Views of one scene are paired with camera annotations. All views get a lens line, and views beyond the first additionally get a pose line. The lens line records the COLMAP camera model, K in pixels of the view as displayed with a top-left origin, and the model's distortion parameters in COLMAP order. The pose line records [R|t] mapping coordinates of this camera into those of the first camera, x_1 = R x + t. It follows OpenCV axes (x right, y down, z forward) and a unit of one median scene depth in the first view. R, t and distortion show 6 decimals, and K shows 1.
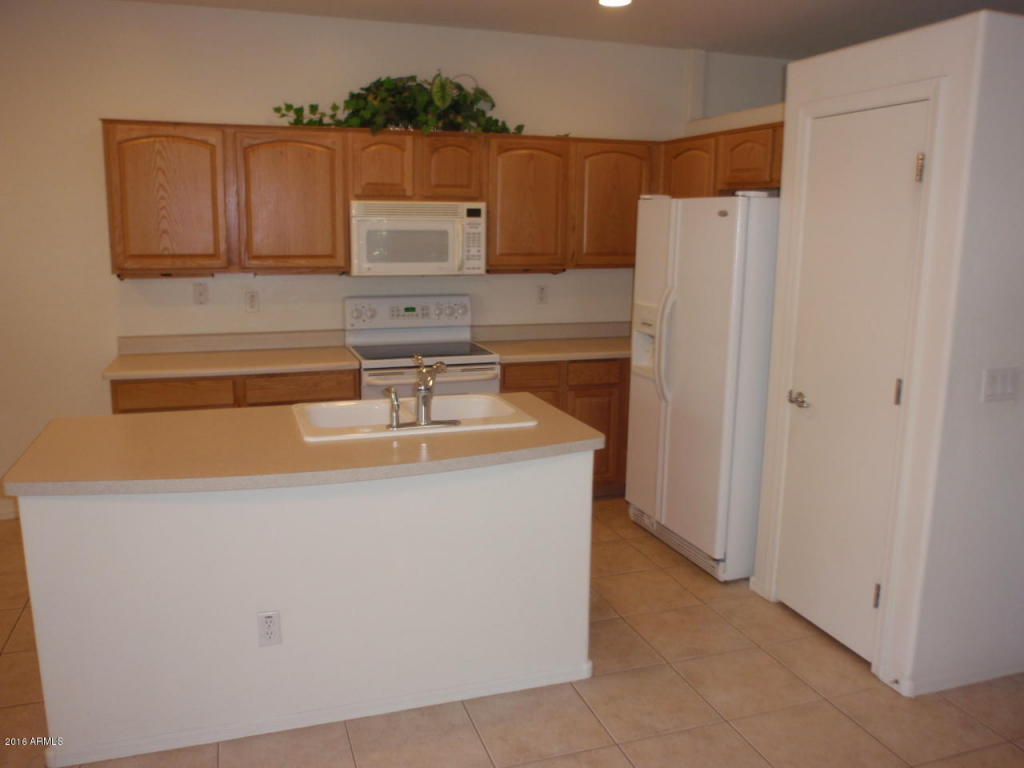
lens RADIAL K [[846.4, 0, 516.3], [0, 846.4, 388.5], [0, 0, 1]] dist [-0.088395, 0.079528]
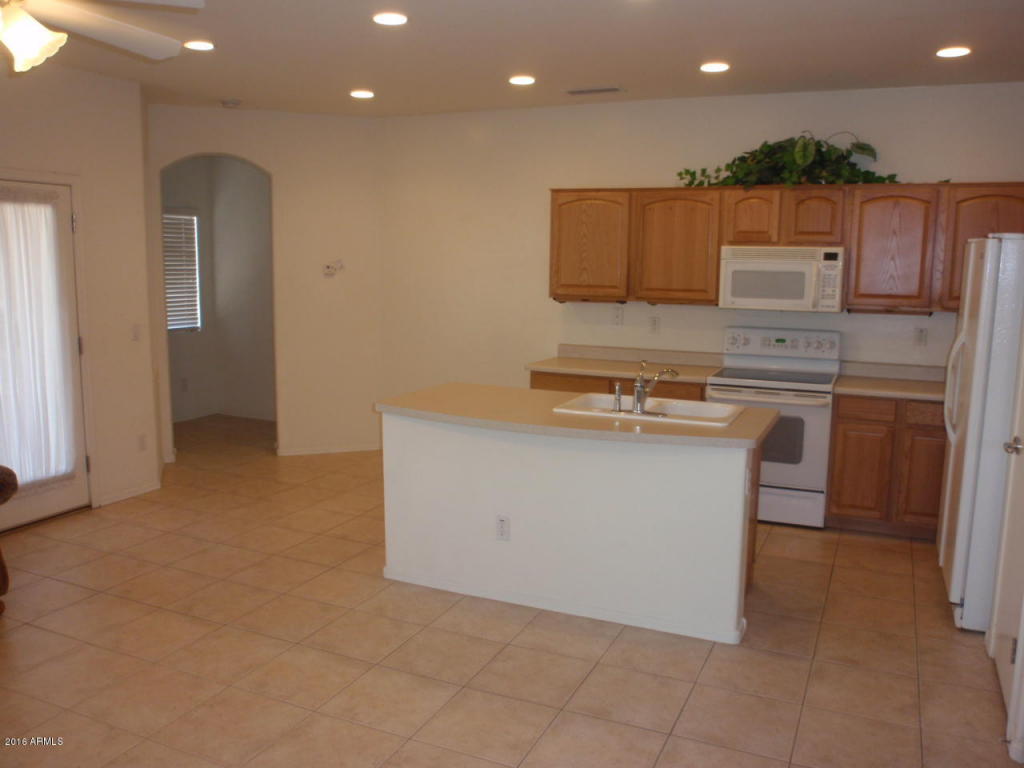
lens RADIAL K [[846.4, 0, 516.3], [0, 846.4, 388.5], [0, 0, 1]] dist [-0.088395, 0.079528]
pose [[0.730636, 0.101607, -0.675164, 0.421685], [-0.136631, 0.990621, 0.001224, 0.019131], [0.668956, 0.091354, 0.737667, -0.072601]]
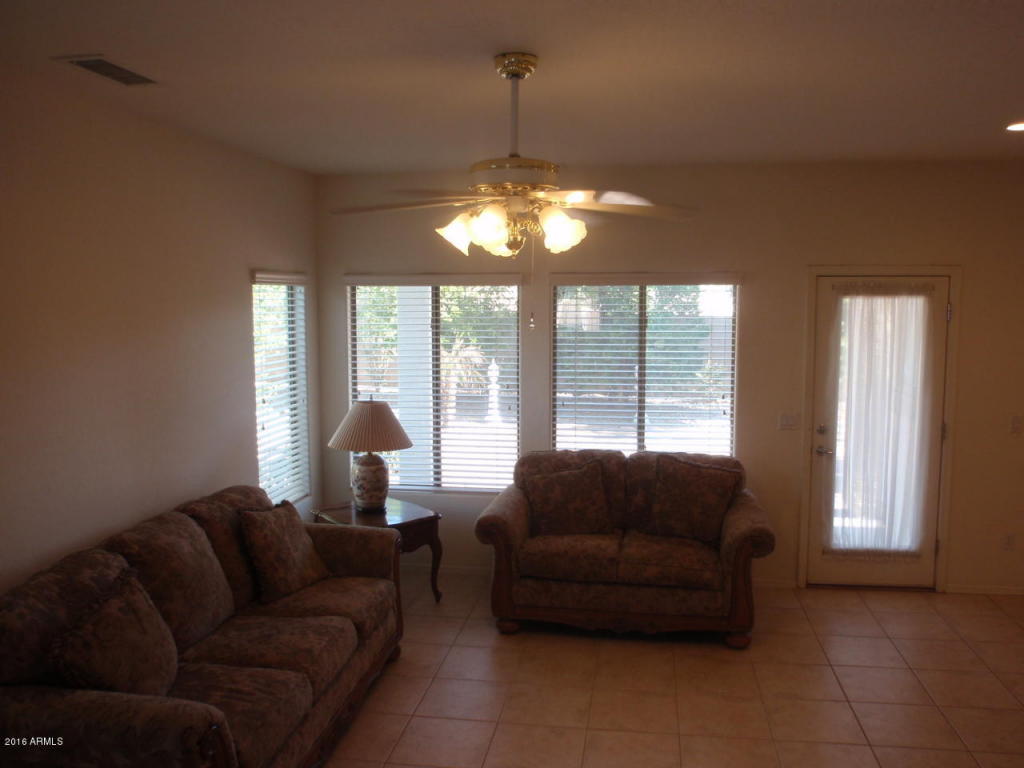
lens RADIAL K [[846.4, 0, 516.3], [0, 846.4, 388.5], [0, 0, 1]] dist [-0.088395, 0.079528]
pose [[-0.460685, 0.084716, -0.883512, 0.500575], [-0.171970, 0.968051, 0.182491, -0.122781], [0.870744, 0.236009, -0.431398, 0.330850]]
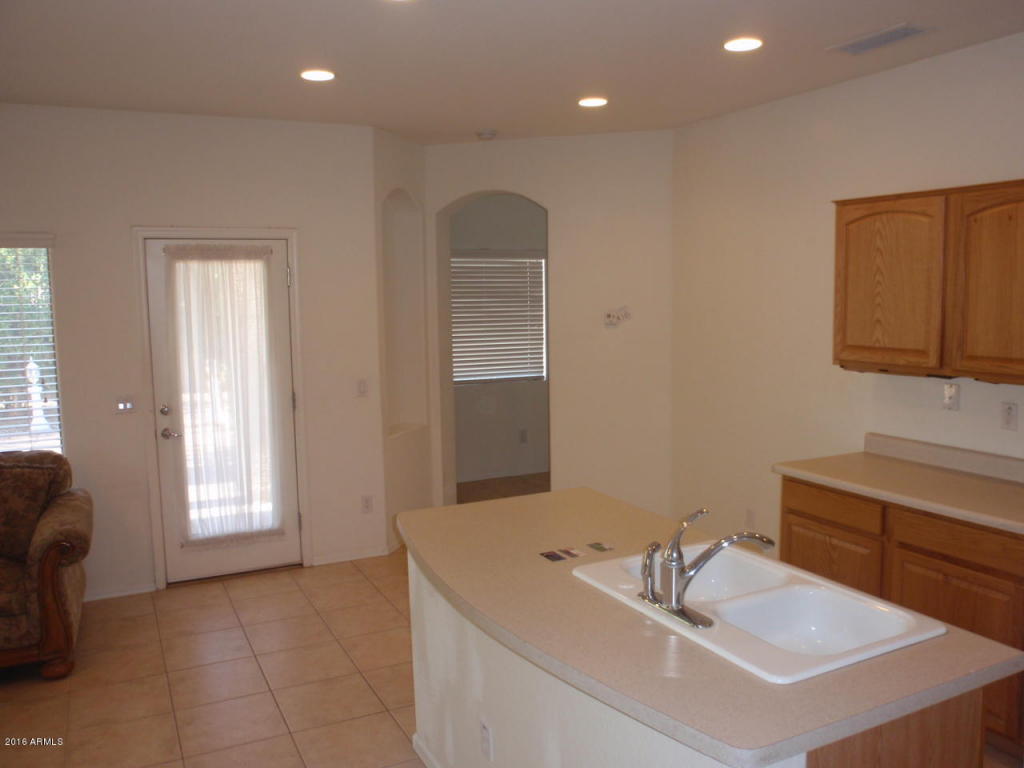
lens RADIAL K [[846.4, 0, 516.3], [0, 846.4, 388.5], [0, 0, 1]] dist [-0.088395, 0.079528]
pose [[0.141006, 0.099089, -0.985037, 0.363490], [-0.177589, 0.981371, 0.073299, -0.108380], [0.973950, 0.164596, 0.155976, 0.474845]]
